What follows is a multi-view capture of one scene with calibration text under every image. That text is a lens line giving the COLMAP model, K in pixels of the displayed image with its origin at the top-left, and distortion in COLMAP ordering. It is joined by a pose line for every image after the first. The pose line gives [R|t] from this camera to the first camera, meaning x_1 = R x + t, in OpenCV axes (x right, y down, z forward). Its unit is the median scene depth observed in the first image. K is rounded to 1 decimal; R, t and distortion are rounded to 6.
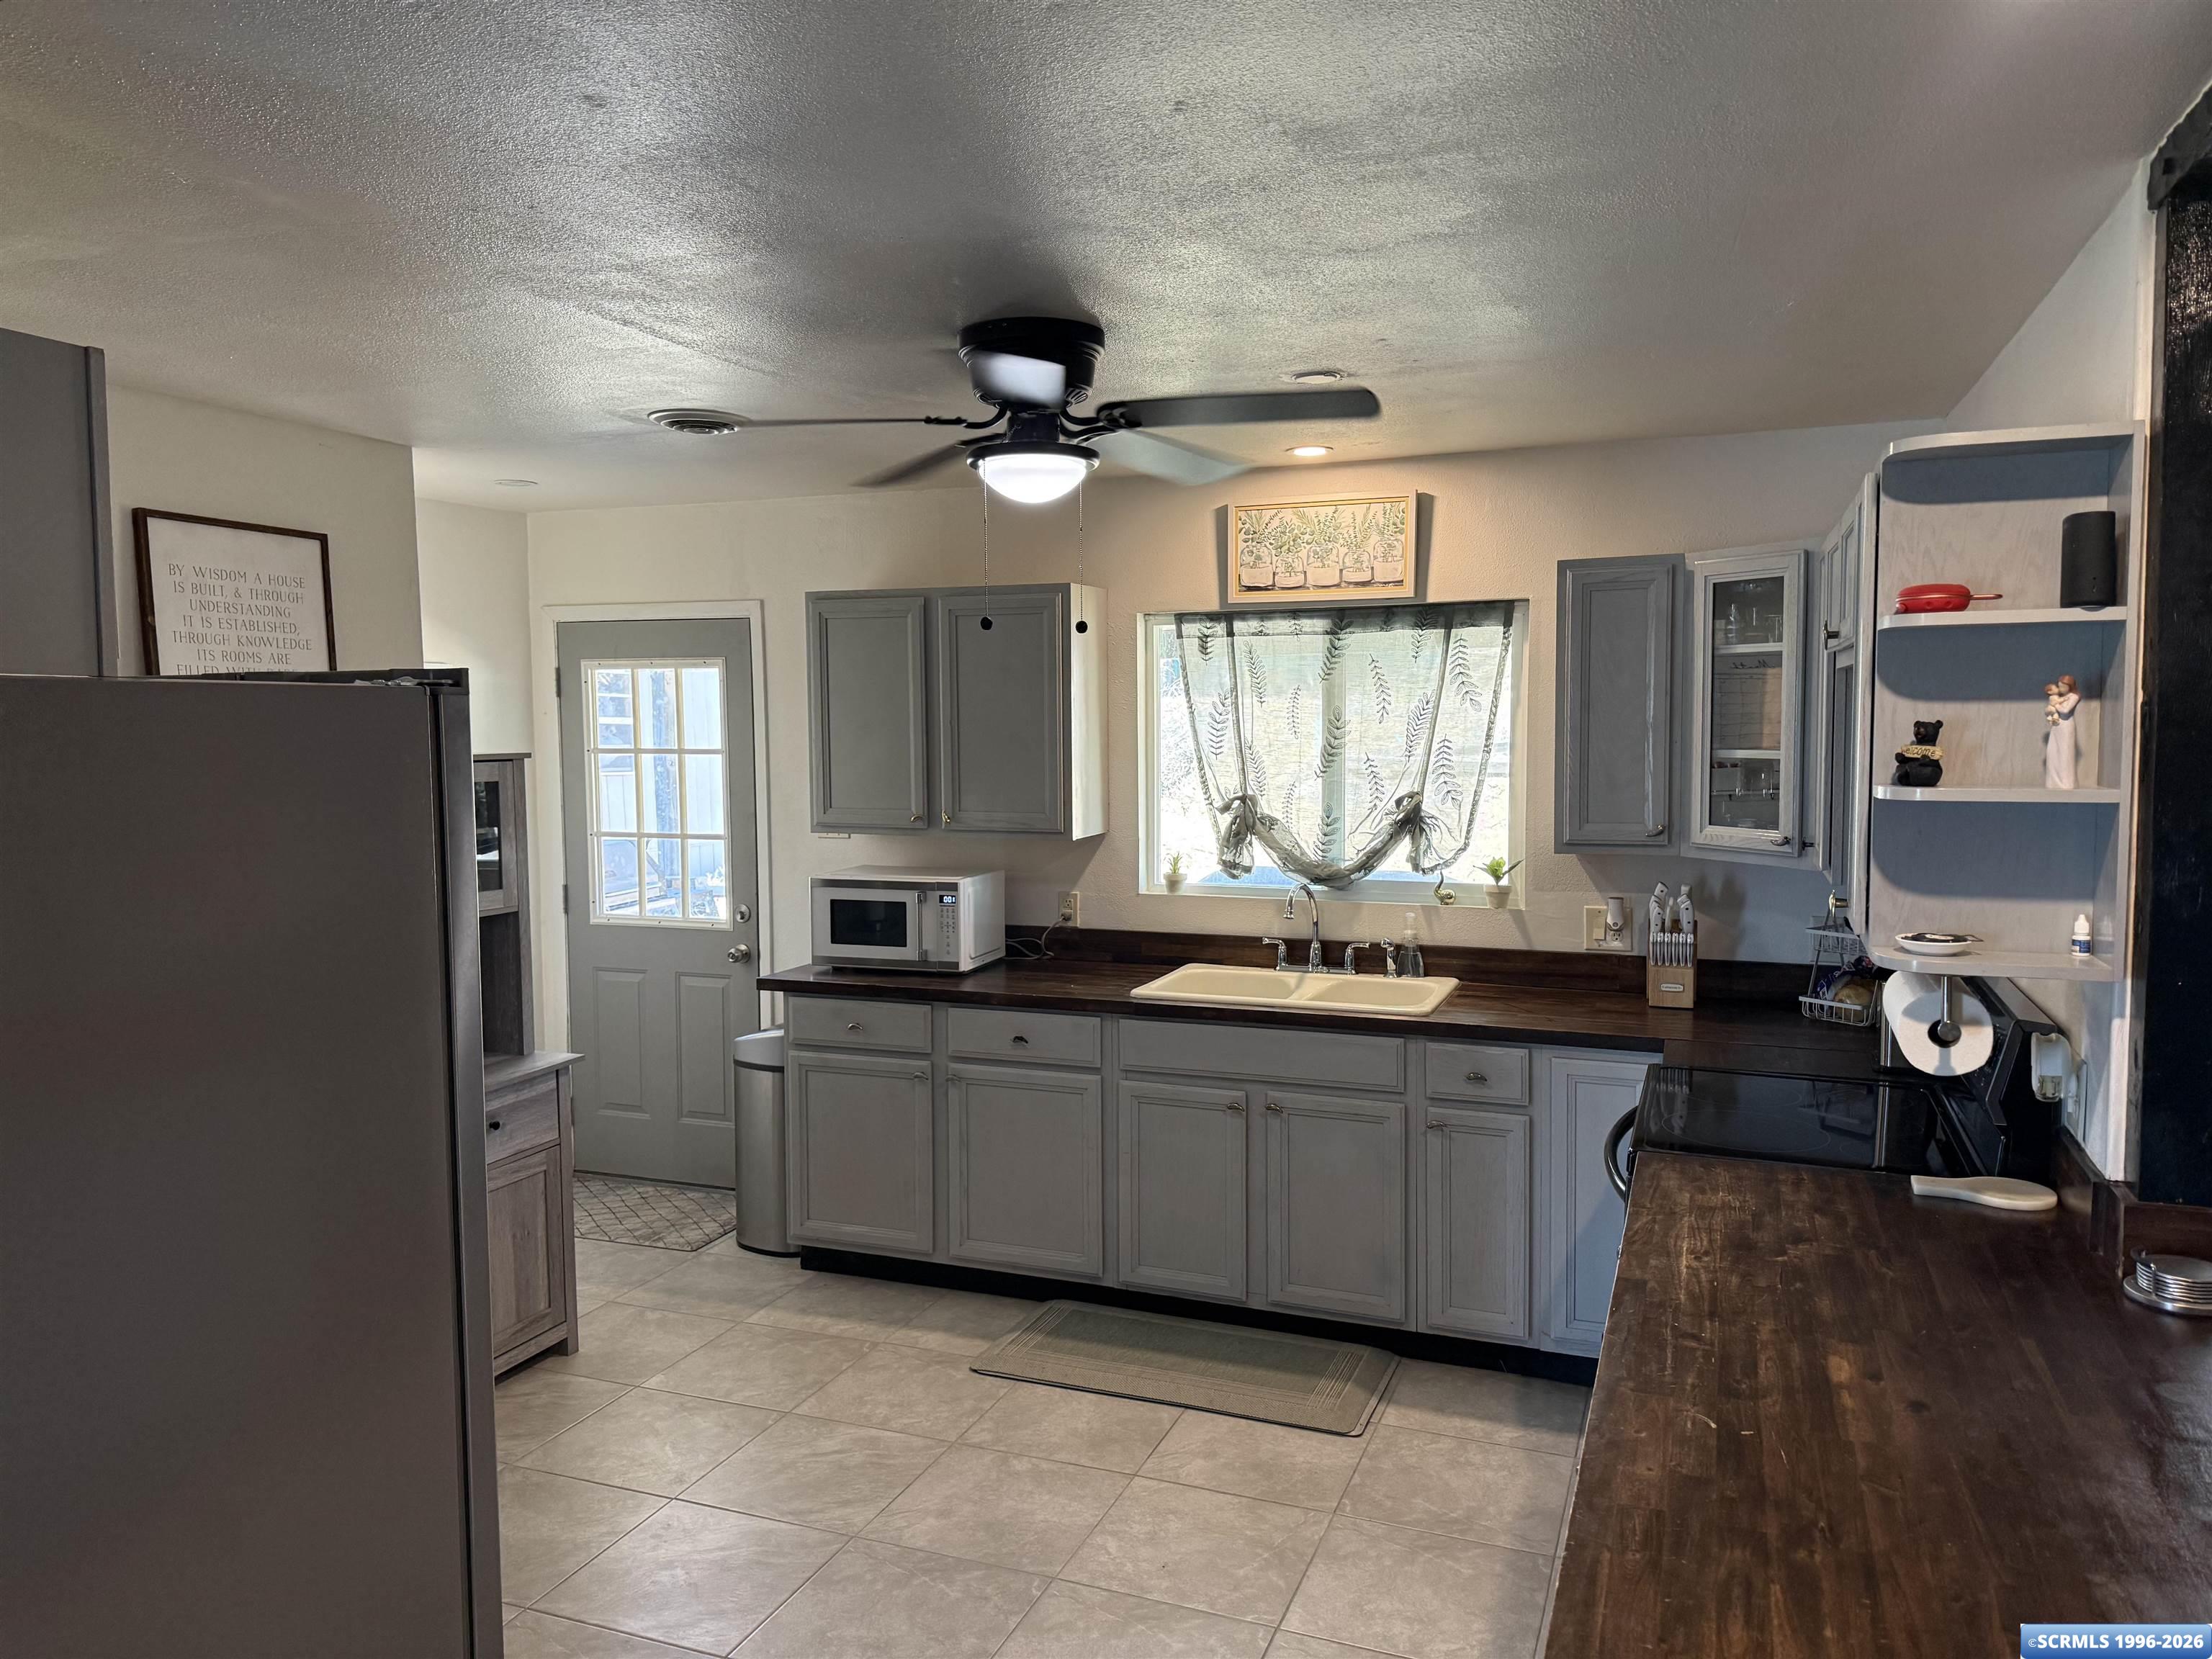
lens RADIAL K [[1551.1, 0, 1102.4], [0, 1551.1, 831.5], [0, 0, 1]] dist [0.037475, -0.003042]
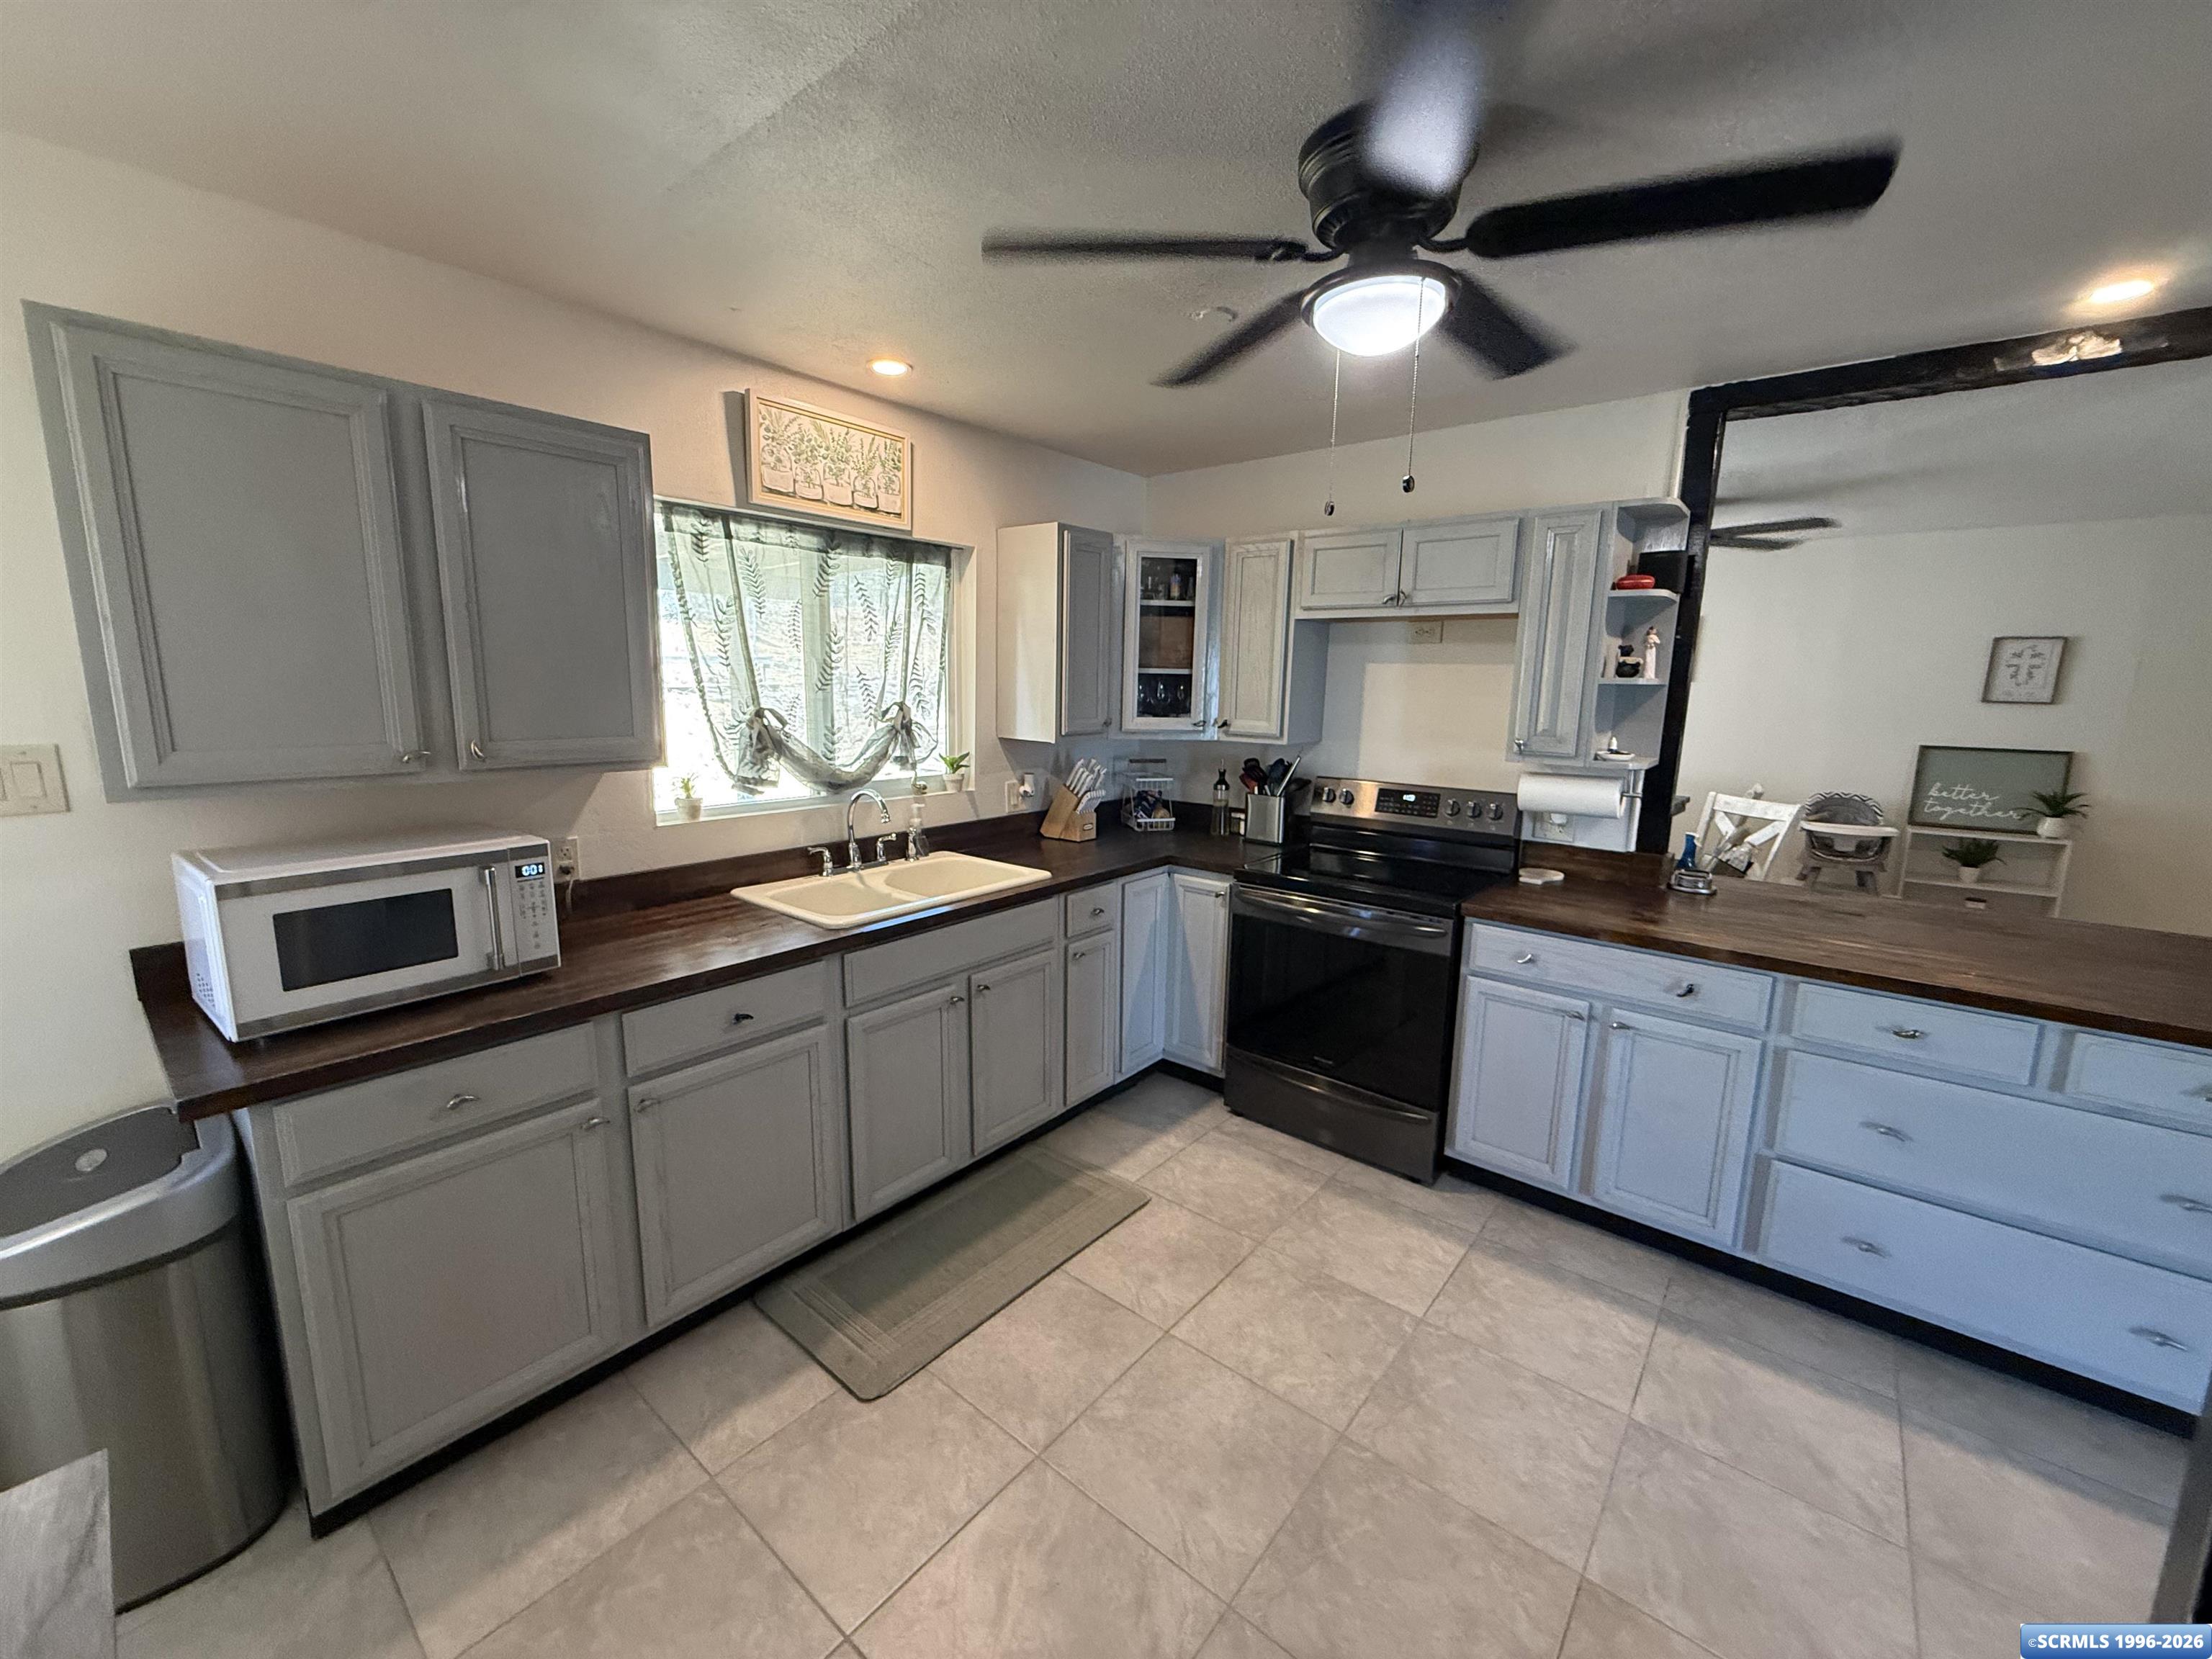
lens RADIAL K [[877.8, 0, 1105.3], [0, 877.8, 826.9], [0, 0, 1]] dist [-0.002259, -0.000141]
pose [[0.303775, -0.150801, 0.940734, -0.390106], [0.042624, 0.988557, 0.144703, -0.021260], [-0.951790, -0.003860, 0.306727, 0.646304]]
